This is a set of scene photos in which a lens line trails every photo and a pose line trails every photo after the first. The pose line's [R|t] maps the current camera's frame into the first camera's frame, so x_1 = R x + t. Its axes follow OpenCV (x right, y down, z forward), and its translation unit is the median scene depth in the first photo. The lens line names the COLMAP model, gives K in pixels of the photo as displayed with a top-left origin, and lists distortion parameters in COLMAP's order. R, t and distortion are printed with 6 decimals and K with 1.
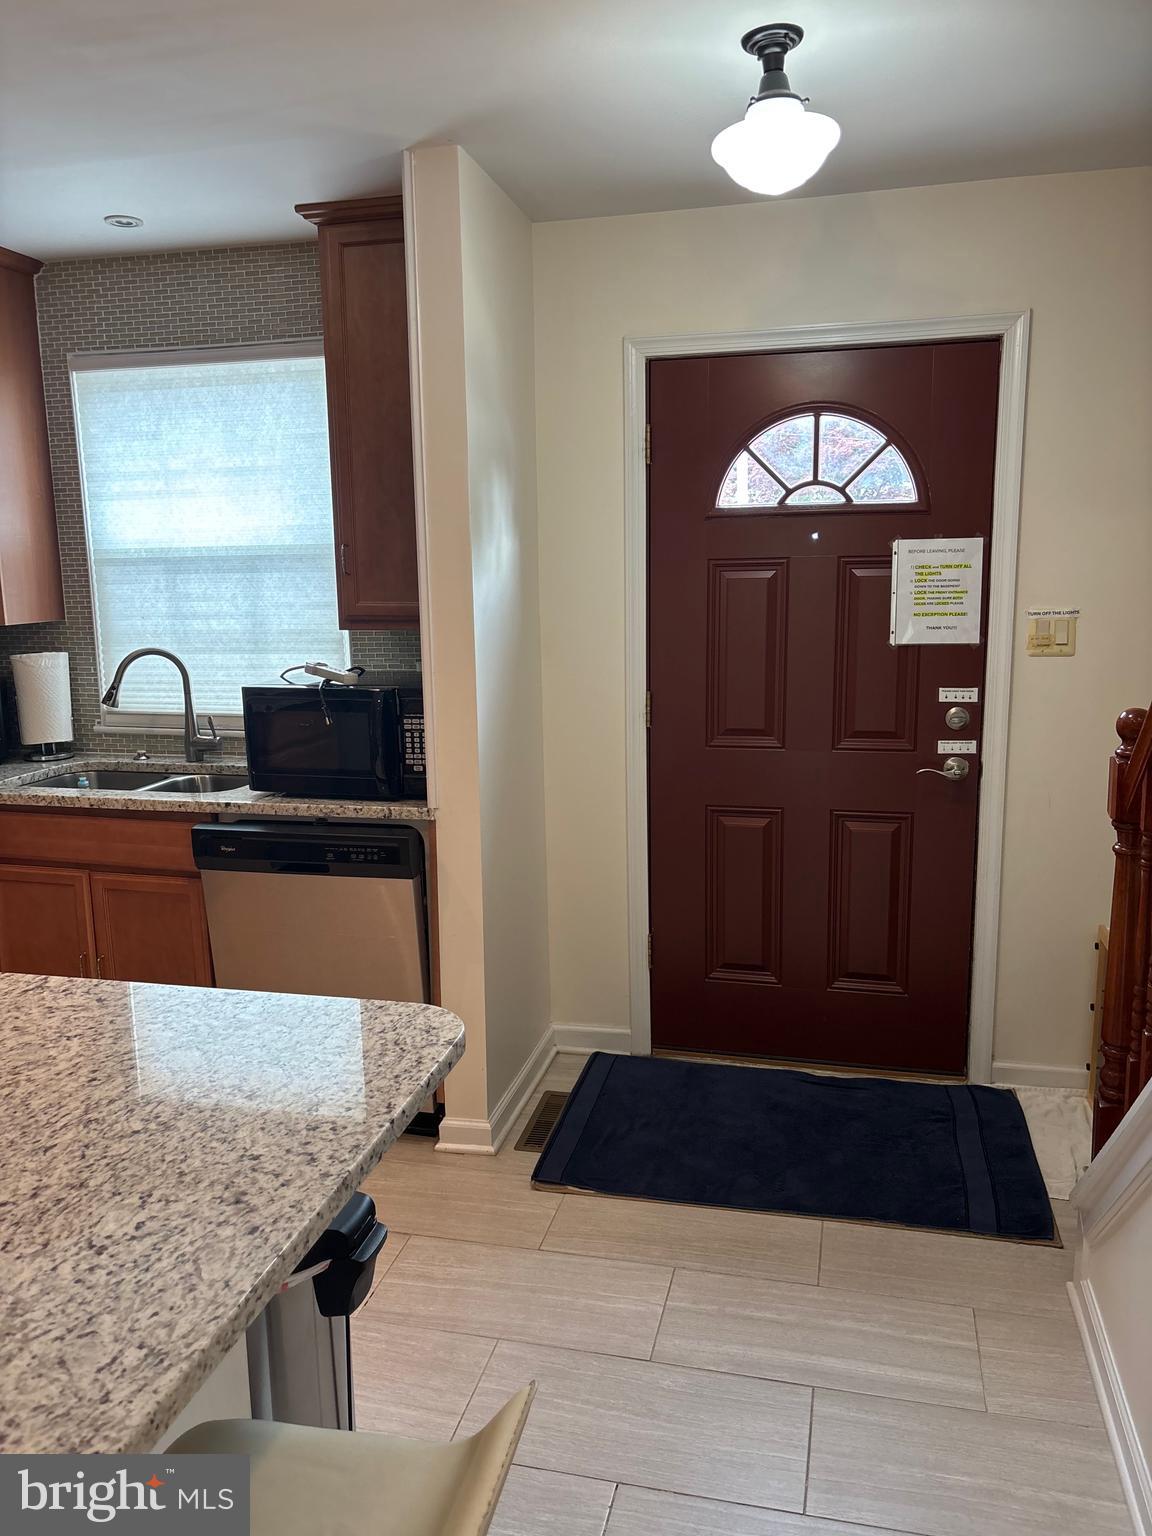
lens RADIAL K [[1175.8, 0, 566.6], [0, 1175.8, 768.4], [0, 0, 1]] dist [0.057760, -0.085150]
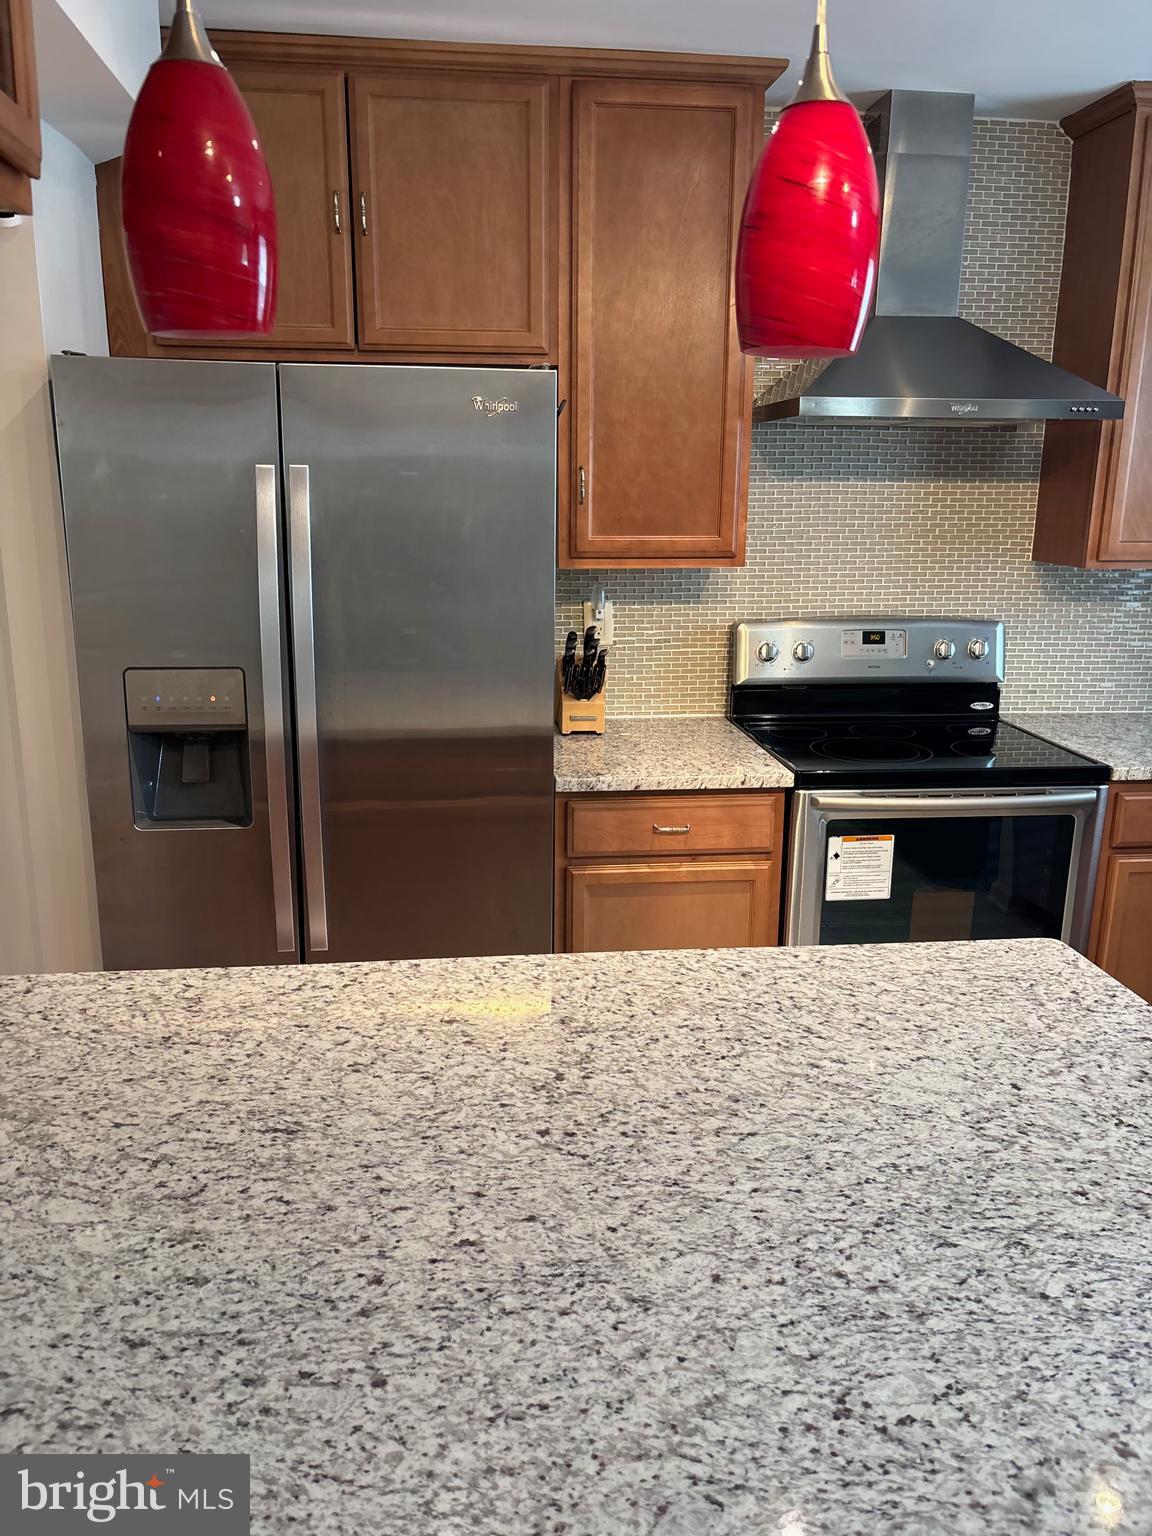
lens RADIAL K [[1175.8, 0, 566.6], [0, 1175.8, 768.4], [0, 0, 1]] dist [0.057760, -0.085150]
pose [[0.356205, 0.242673, -0.902346, 0.041341], [-0.183976, 0.964999, 0.186897, -0.032704], [0.916117, 0.099436, 0.388384, 0.152583]]
